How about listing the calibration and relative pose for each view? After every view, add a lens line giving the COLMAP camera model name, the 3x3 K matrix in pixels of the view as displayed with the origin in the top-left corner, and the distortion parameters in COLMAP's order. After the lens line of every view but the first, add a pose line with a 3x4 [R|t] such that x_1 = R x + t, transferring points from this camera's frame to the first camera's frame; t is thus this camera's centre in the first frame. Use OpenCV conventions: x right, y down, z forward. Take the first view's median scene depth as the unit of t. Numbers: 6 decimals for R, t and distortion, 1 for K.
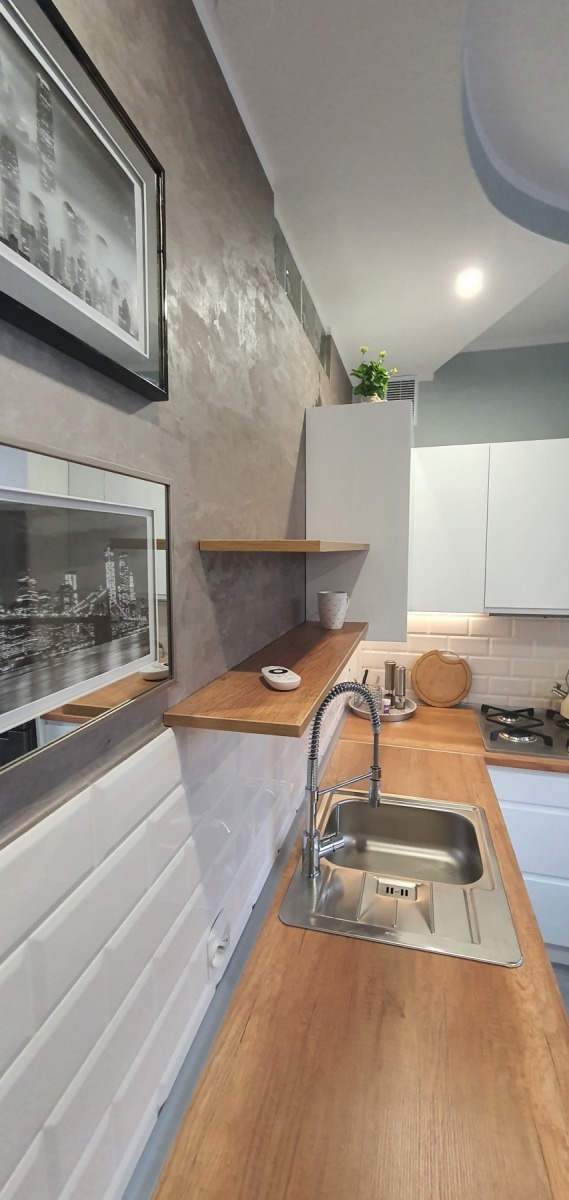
lens RADIAL K [[483.1, 0, 294.8], [0, 483.1, 598.9], [0, 0, 1]] dist [0.000943, -0.002570]
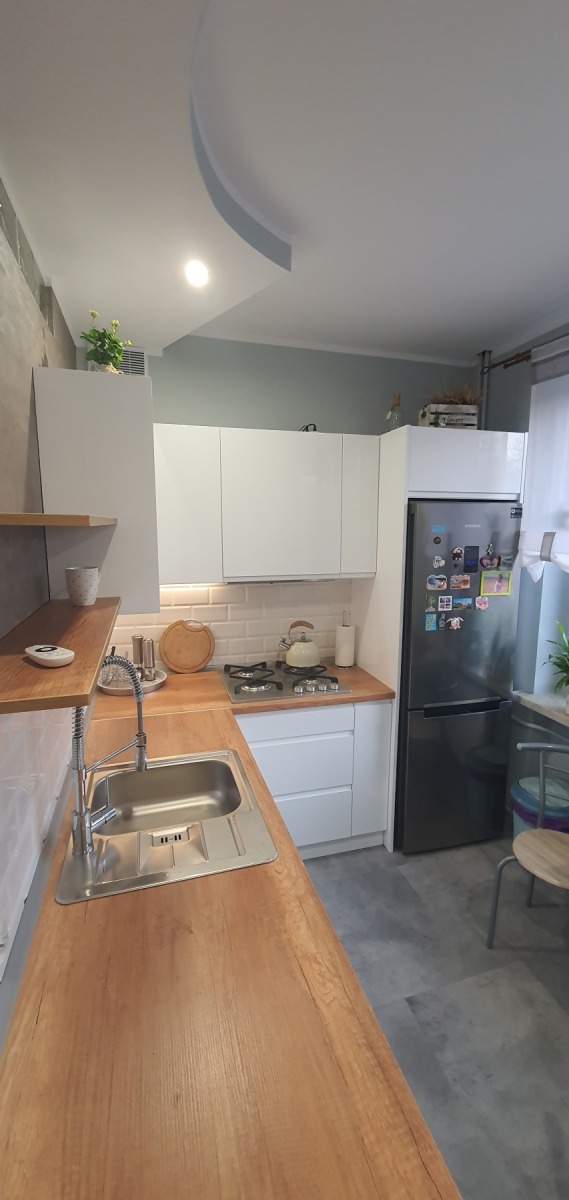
lens RADIAL K [[483.1, 0, 299.1], [0, 483.1, 599.1], [0, 0, 1]] dist [0.000943, -0.002570]
pose [[0.850838, -0.071609, 0.520525, -0.070771], [0.043660, 0.996879, 0.065776, 0.003934], [-0.523610, -0.033239, 0.851309, -0.065083]]
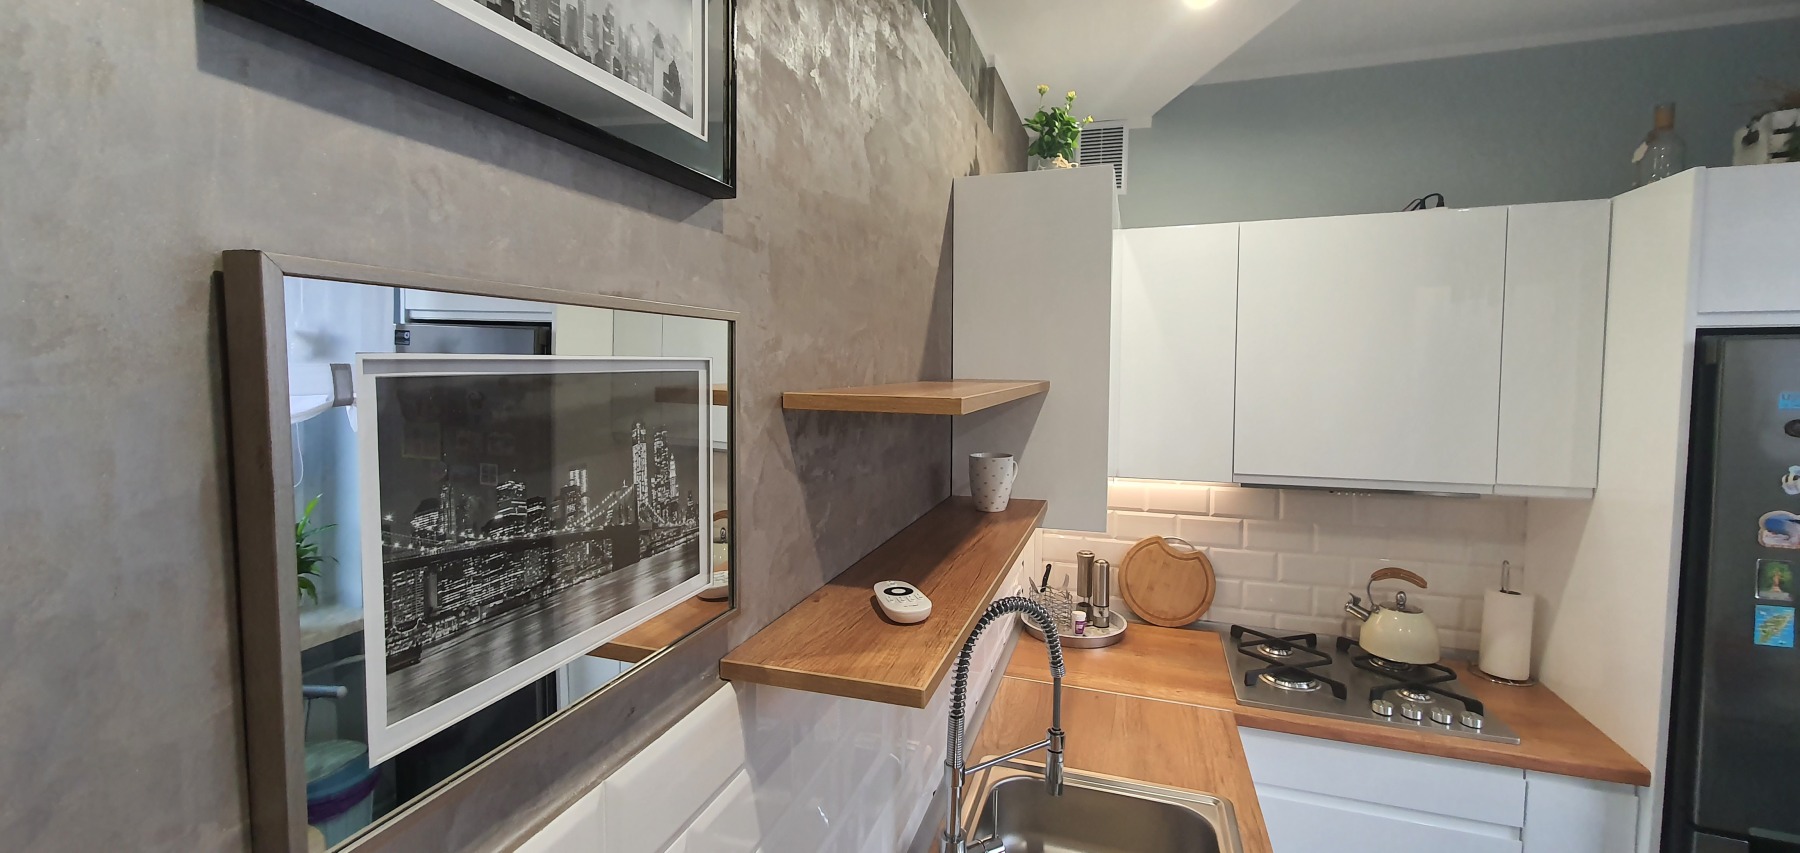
lens RADIAL K [[724.7, 0, 894.9], [0, 724.7, 406.5], [0, 0, 1]] dist [0.000943, -0.002570]
pose [[0.997379, 0.010159, -0.071643, 0.020373], [-0.013450, 0.998869, -0.045598, -0.039594], [0.071099, 0.046442, 0.996388, 0.005832]]
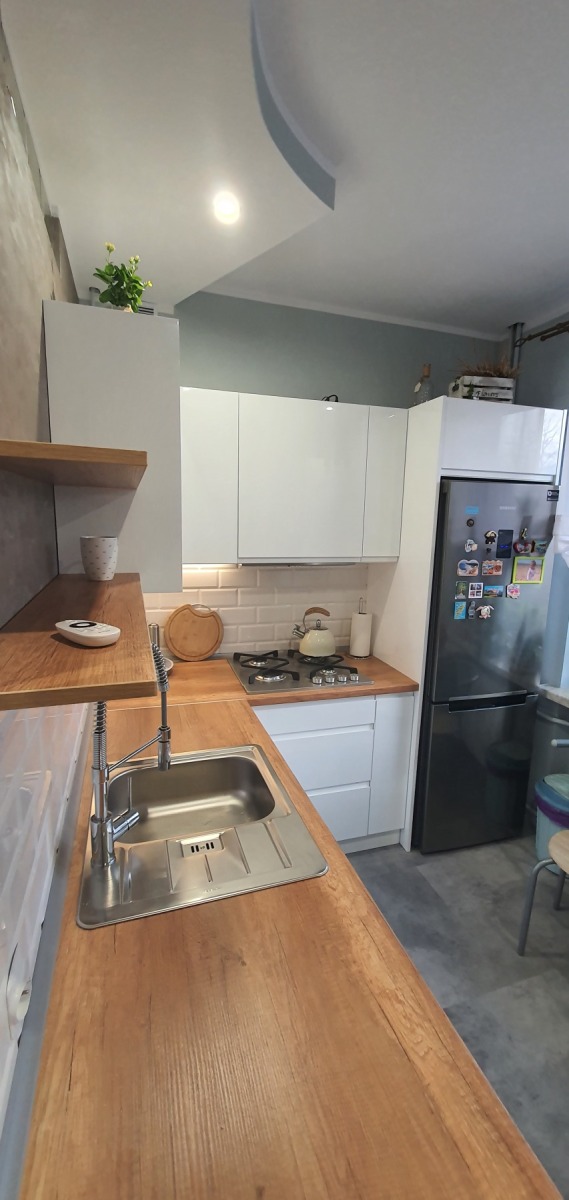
lens RADIAL K [[483.1, 0, 297.5], [0, 483.1, 602.8], [0, 0, 1]] dist [0.000943, -0.002570]
pose [[0.836746, -0.070166, 0.543077, -0.114881], [0.024112, 0.995516, 0.091471, 0.037086], [-0.547060, -0.063443, 0.834686, 0.121444]]
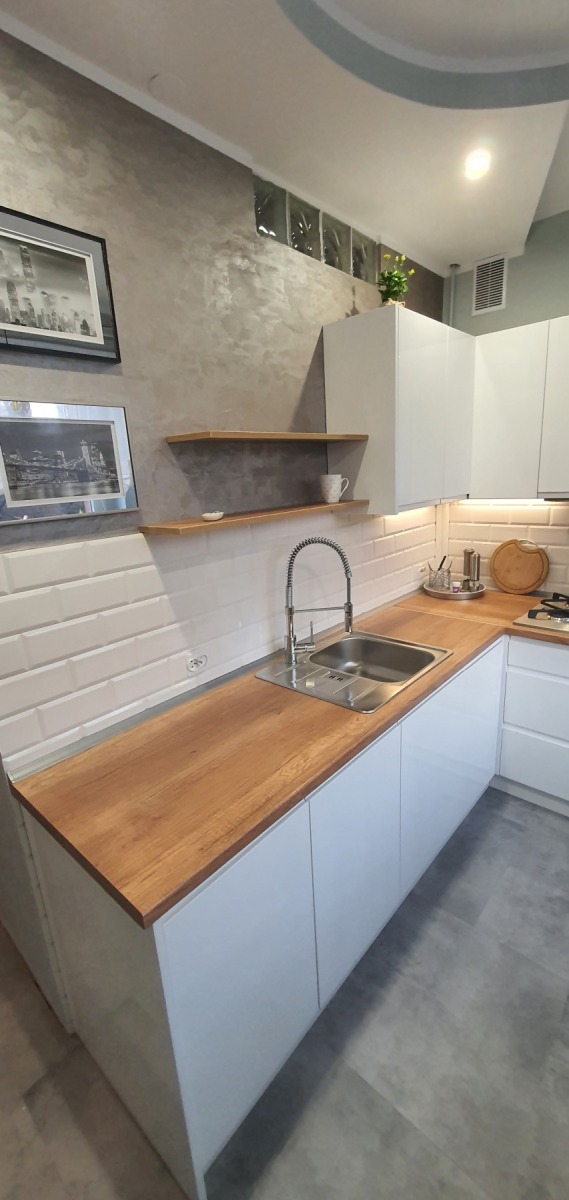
lens RADIAL K [[483.1, 0, 293.8], [0, 483.1, 601.0], [0, 0, 1]] dist [0.000943, -0.002570]
pose [[0.889903, 0.076075, -0.449761, 0.720955], [0.003171, 0.984939, 0.172874, 0.115142], [0.456139, -0.155267, 0.876259, -0.307157]]
